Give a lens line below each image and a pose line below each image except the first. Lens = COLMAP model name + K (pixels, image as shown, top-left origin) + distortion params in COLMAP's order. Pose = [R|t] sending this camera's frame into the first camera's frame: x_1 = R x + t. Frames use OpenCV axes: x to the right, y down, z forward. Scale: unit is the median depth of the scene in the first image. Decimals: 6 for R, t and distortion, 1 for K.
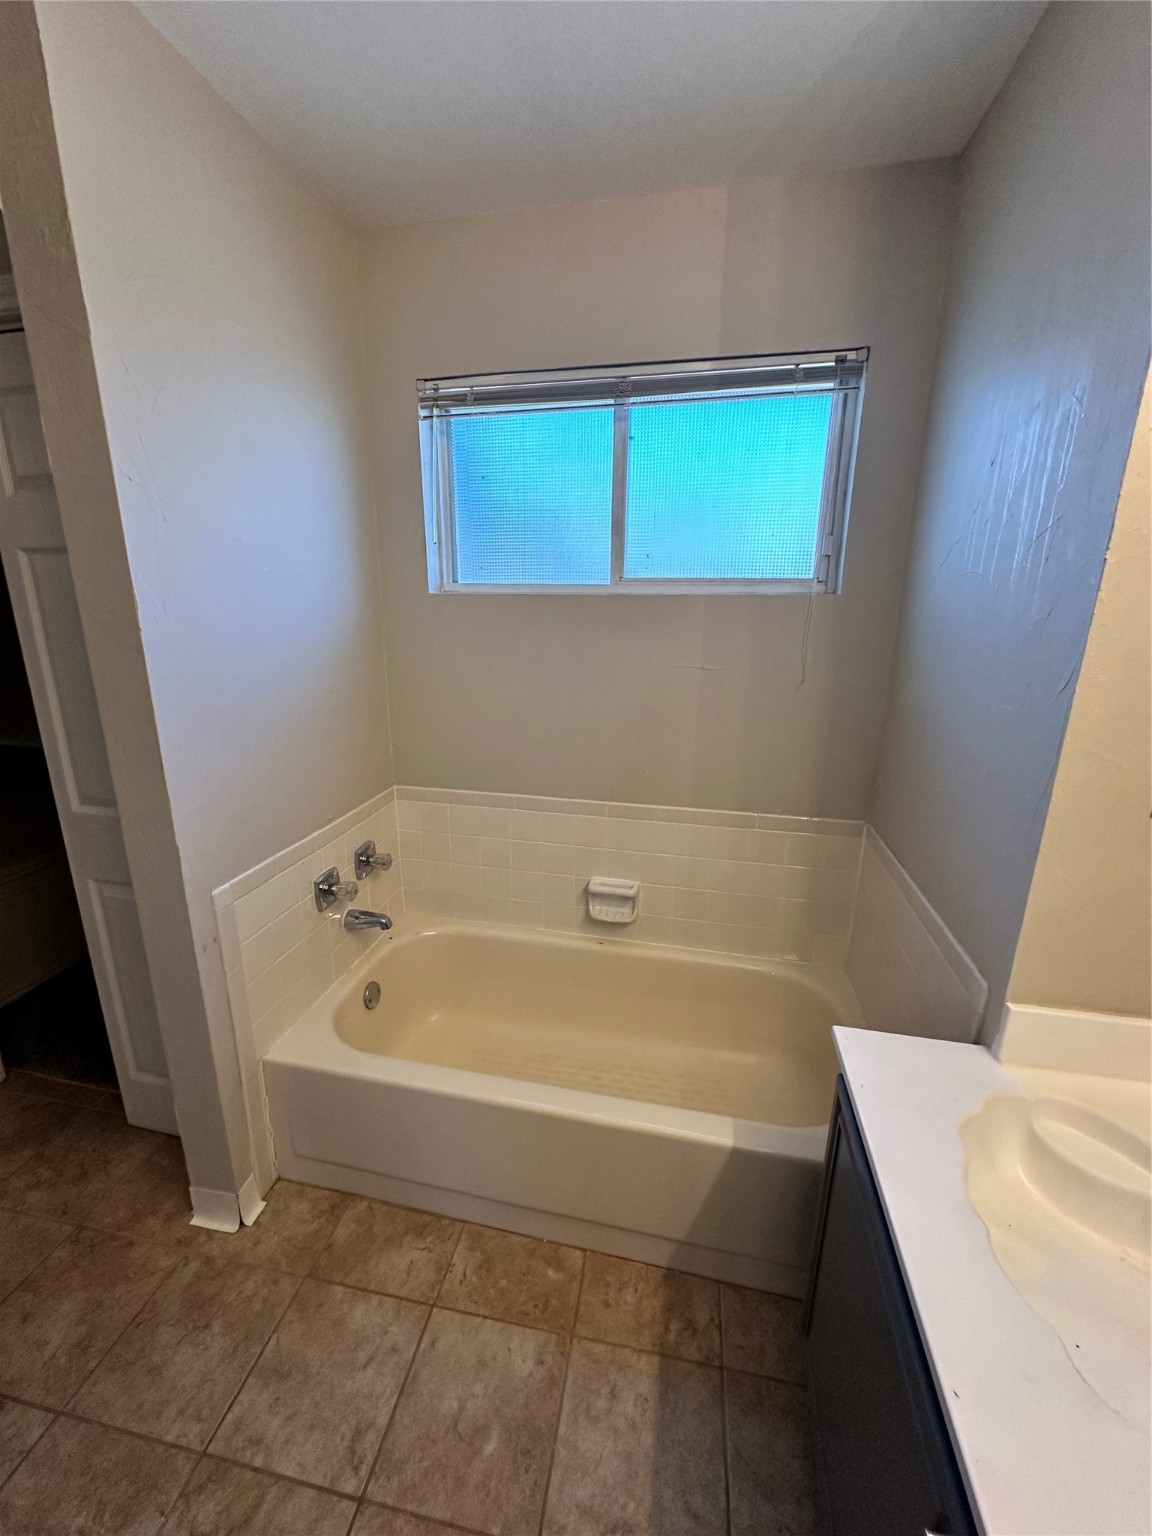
lens RADIAL K [[611.9, 0, 576.7], [0, 611.9, 769.5], [0, 0, 1]] dist [-0.003201, 0.000260]
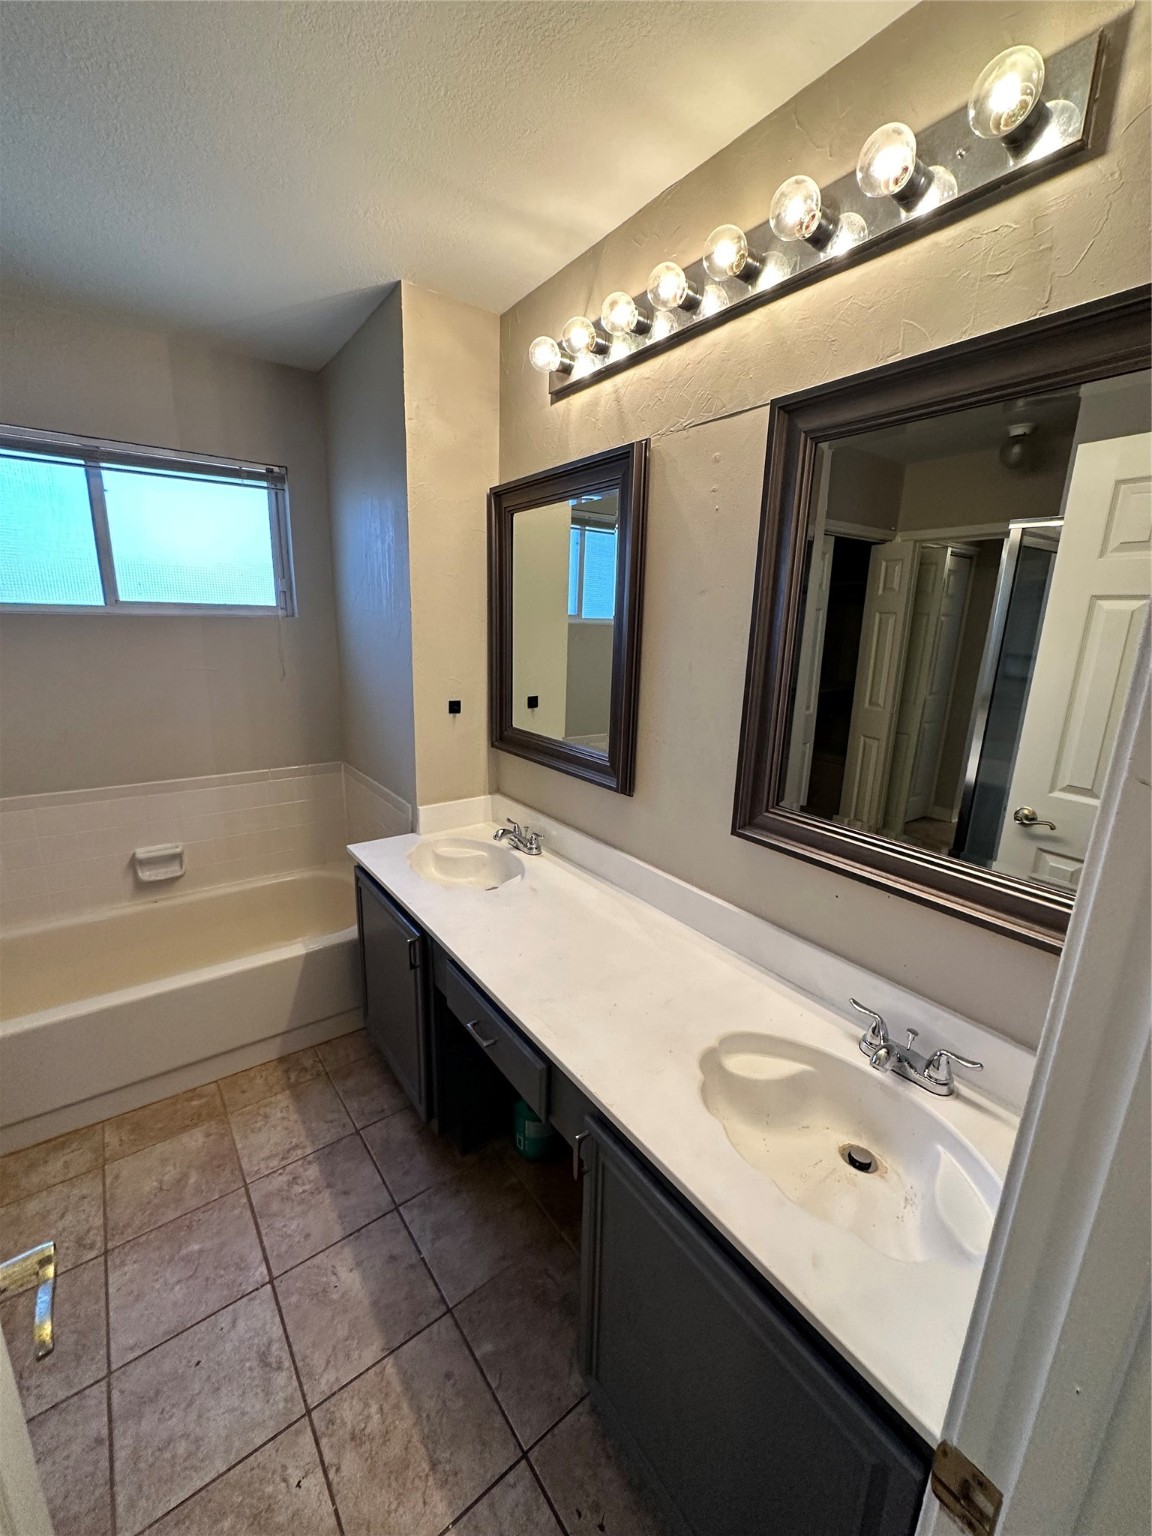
lens RADIAL K [[611.9, 0, 573.9], [0, 611.9, 761.6], [0, 0, 1]] dist [-0.003201, 0.000260]
pose [[0.670904, -0.166418, 0.722629, -0.280102], [0.177469, 0.982207, 0.061432, 0.102784], [-0.719994, 0.087029, 0.688501, -0.539719]]
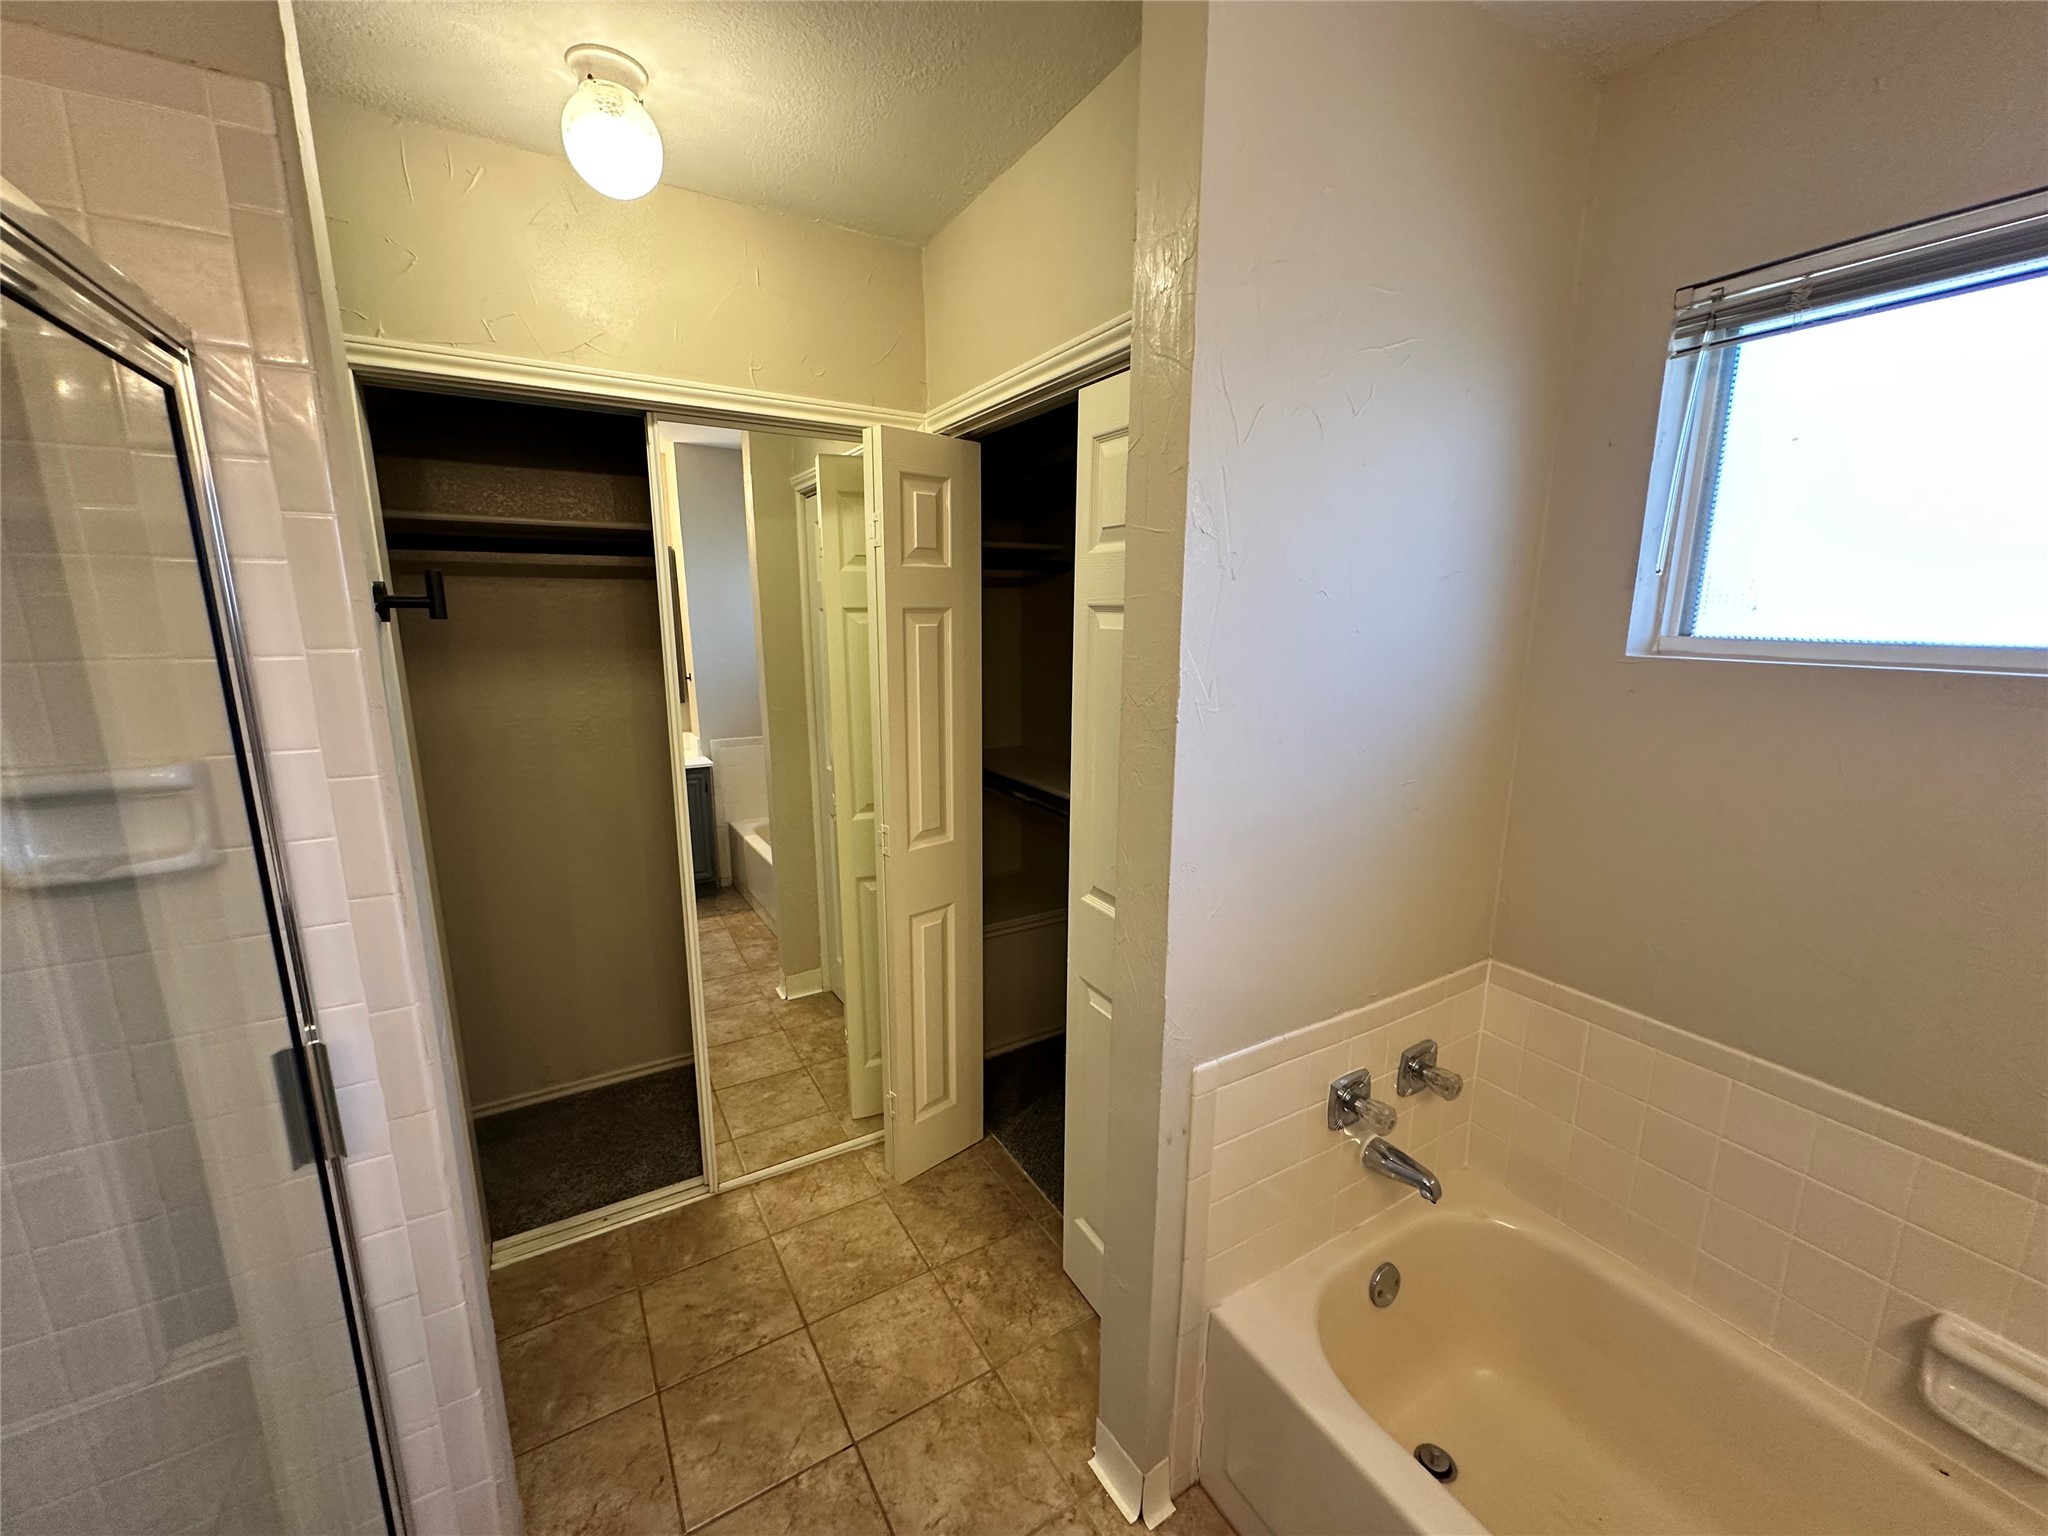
lens RADIAL K [[815.9, 0, 1025.7], [0, 815.9, 770.5], [0, 0, 1]] dist [-0.003201, 0.000260]
pose [[0.676823, 0.139749, -0.722759, -0.063474], [-0.191699, 0.981400, 0.010243, -0.094437], [0.710747, 0.131620, 0.691024, 0.111057]]
